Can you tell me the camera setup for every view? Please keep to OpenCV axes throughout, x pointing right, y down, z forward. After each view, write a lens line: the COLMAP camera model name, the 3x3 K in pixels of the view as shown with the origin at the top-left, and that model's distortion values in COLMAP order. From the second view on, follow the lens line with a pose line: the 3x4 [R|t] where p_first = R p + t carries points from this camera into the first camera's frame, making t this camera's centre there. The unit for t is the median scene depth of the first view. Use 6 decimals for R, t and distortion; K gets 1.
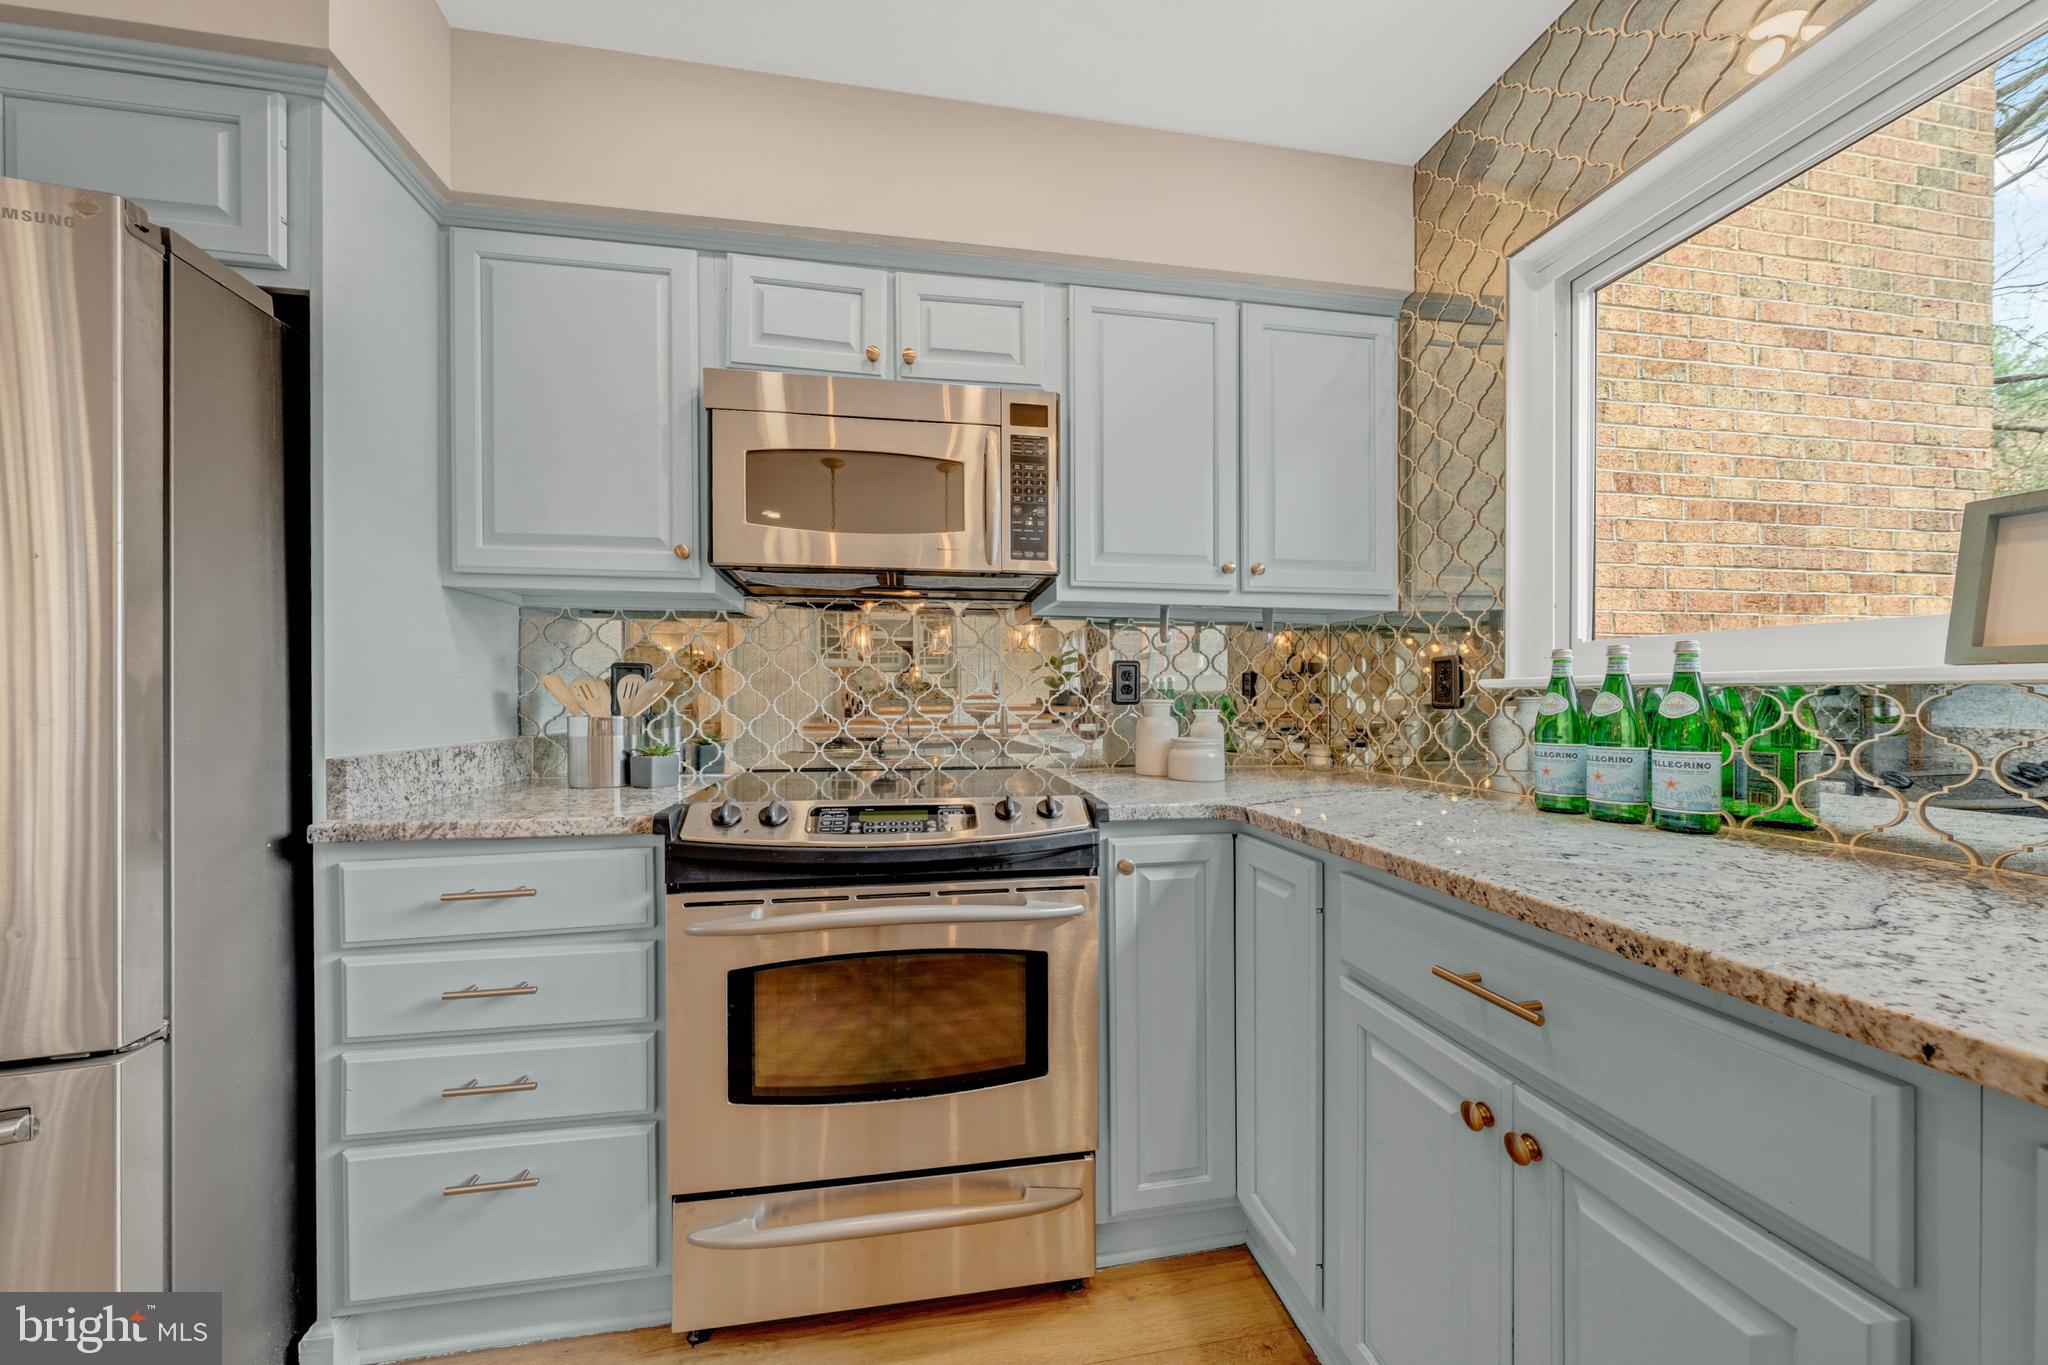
lens RADIAL K [[703.8, 0, 1013.5], [0, 703.8, 703.5], [0, 0, 1]] dist [-0.001375, 0.000548]
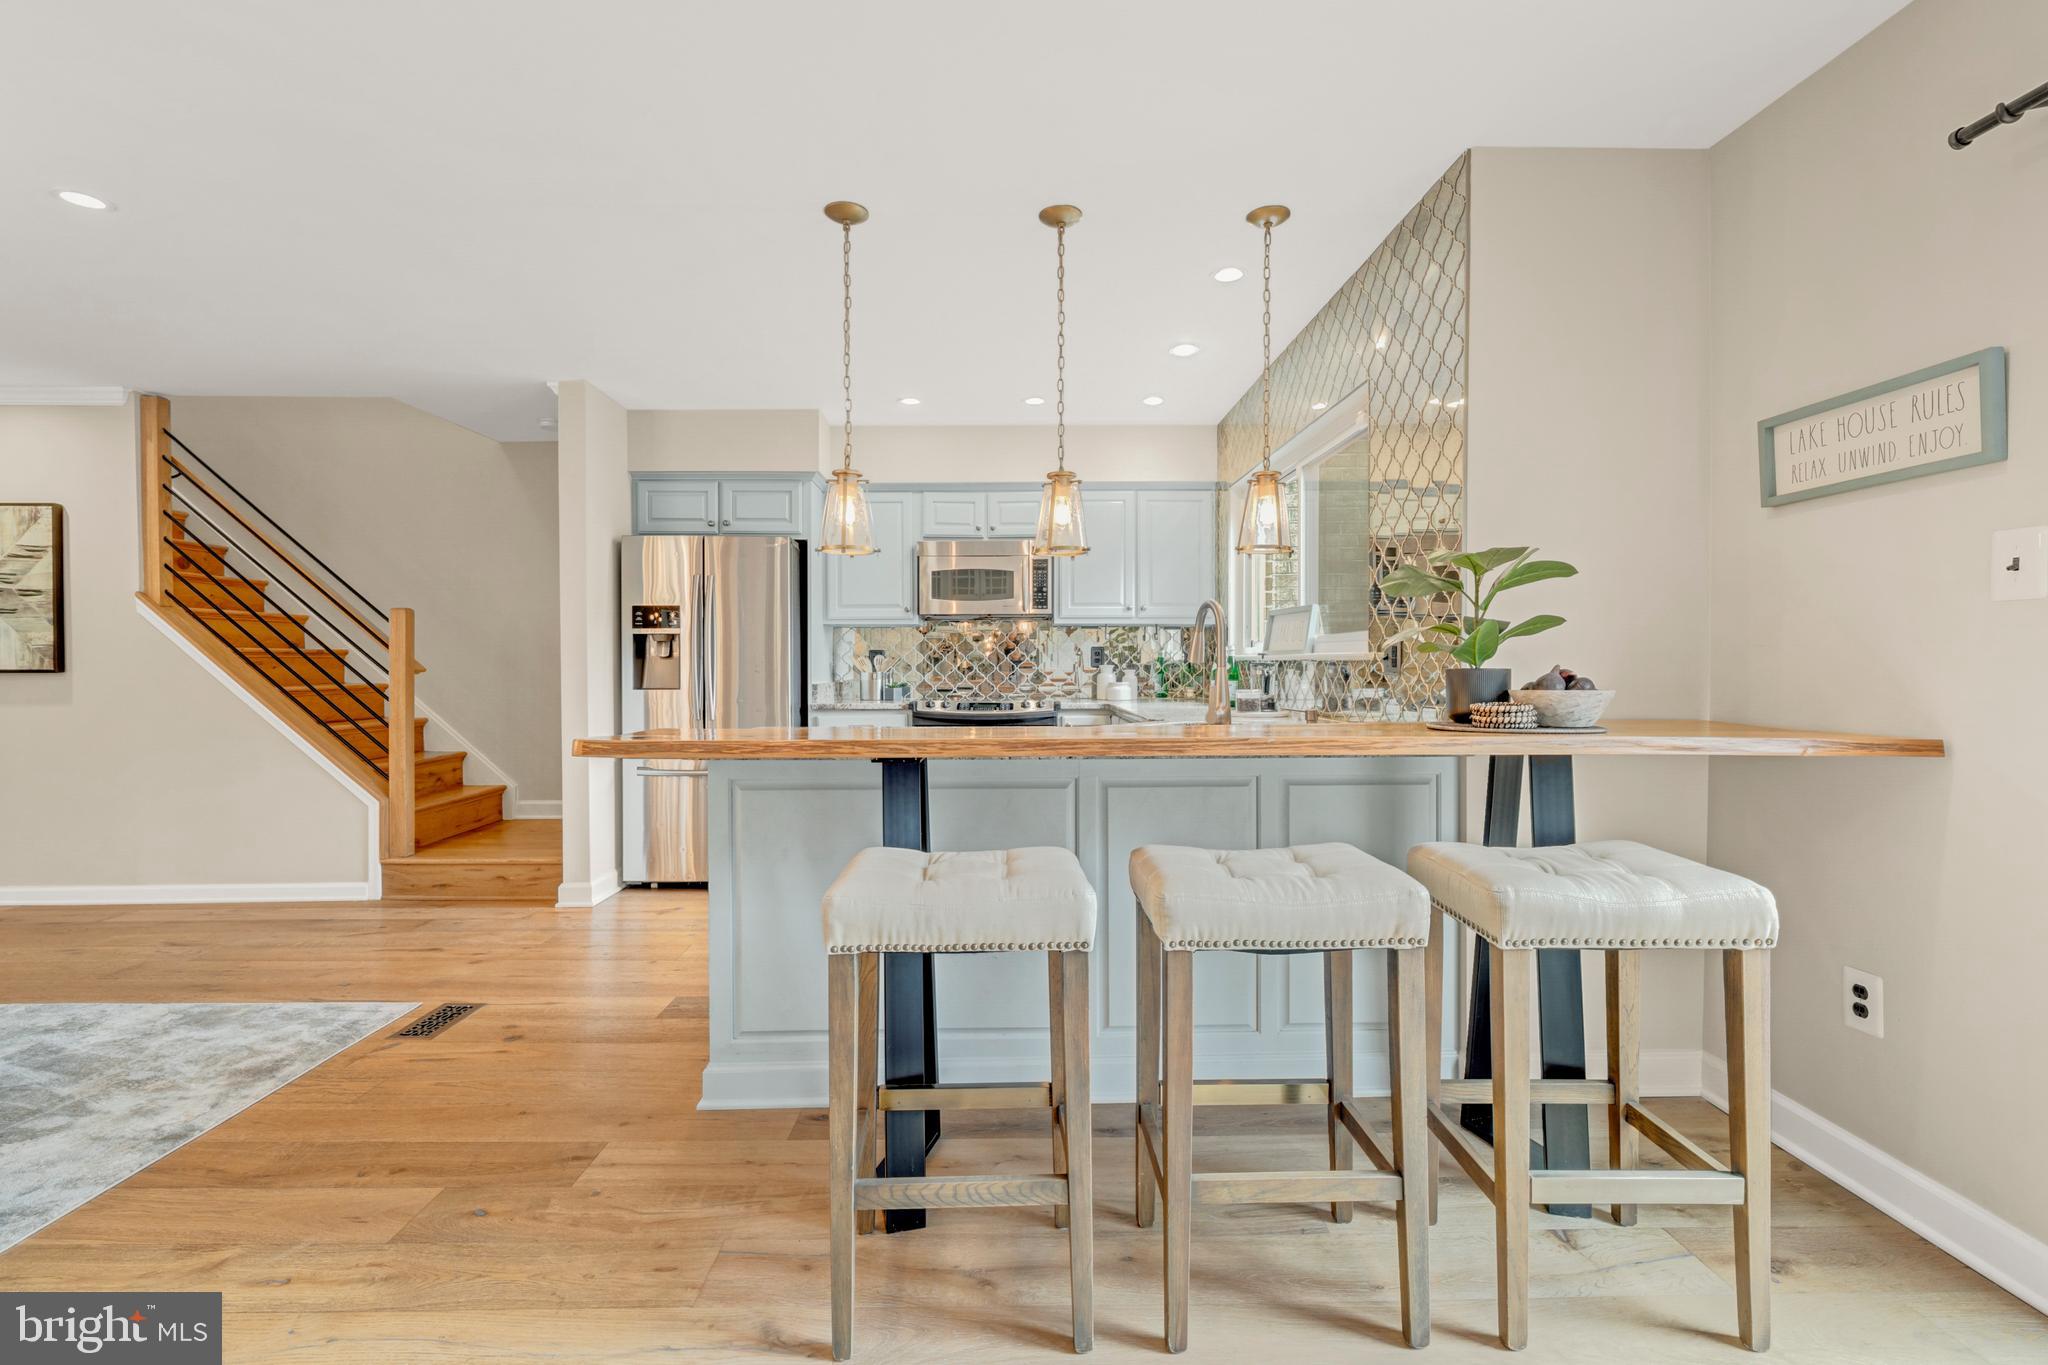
lens RADIAL K [[950.1, 0, 1004.5], [0, 950.1, 665.1], [0, 0, 1]] dist [0.003243, -0.000696]
pose [[0.983920, -0.001567, -0.178603, 0.574770], [0.000448, 0.999980, -0.006307, 0.016864], [0.178609, 0.006125, 0.983901, -2.688041]]
